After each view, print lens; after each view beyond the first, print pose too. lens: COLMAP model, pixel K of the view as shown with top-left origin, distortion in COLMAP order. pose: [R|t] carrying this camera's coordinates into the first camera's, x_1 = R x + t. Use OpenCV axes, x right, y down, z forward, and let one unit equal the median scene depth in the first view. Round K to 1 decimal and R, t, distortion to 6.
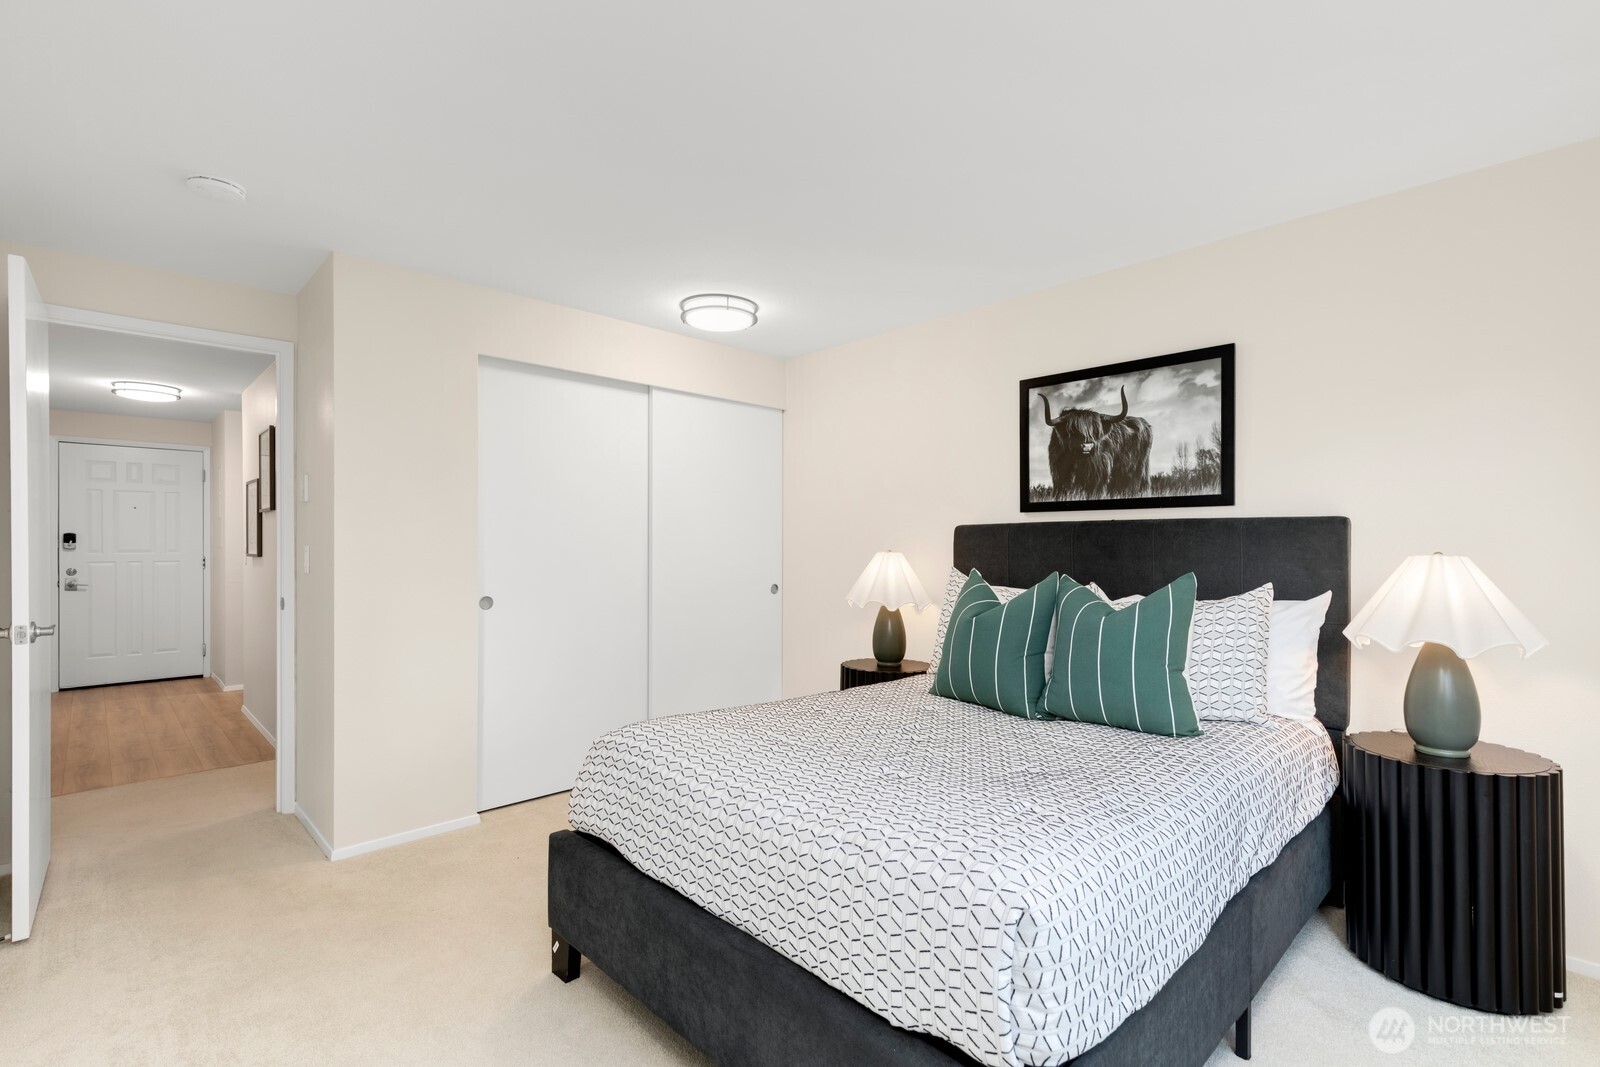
lens RADIAL K [[720.6, 0, 792.6], [0, 720.6, 540.9], [0, 0, 1]] dist [0.010552, -0.002173]
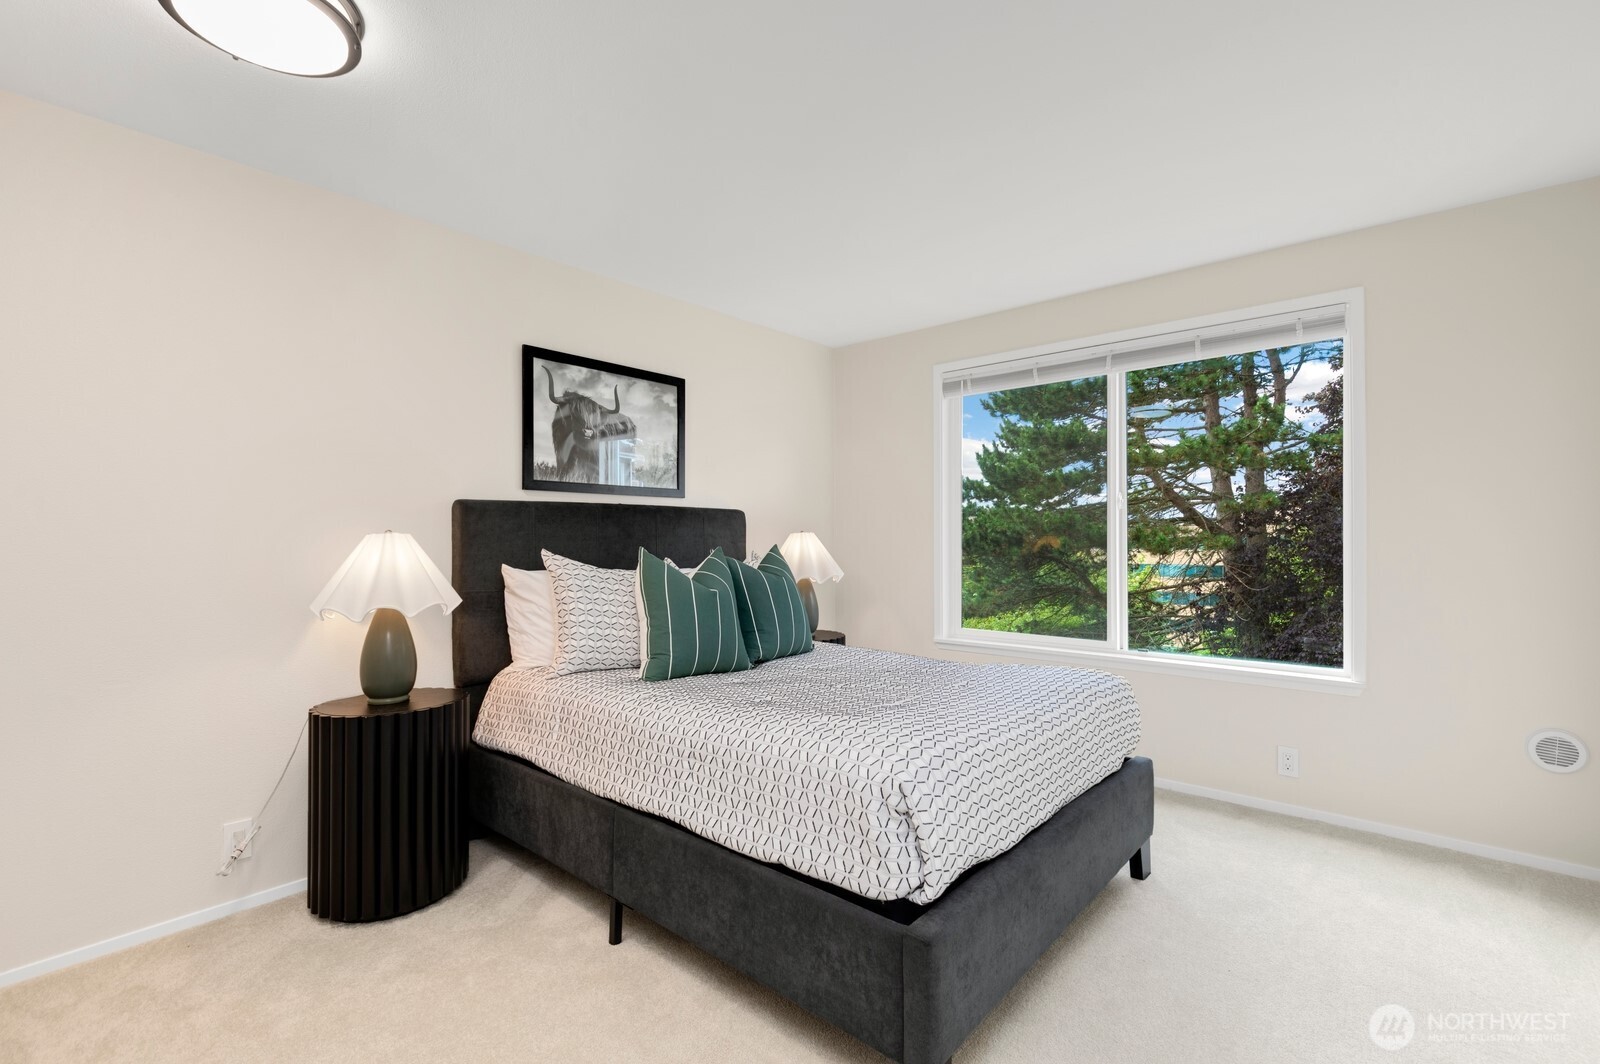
lens RADIAL K [[720.6, 0, 792.9], [0, 720.6, 535.7], [0, 0, 1]] dist [0.010552, -0.002173]
pose [[-0.059302, 0.000597, 0.998240, -0.654837], [-0.007835, 0.999969, -0.001064, 0.018680], [-0.998209, -0.007884, -0.059295, 0.757191]]
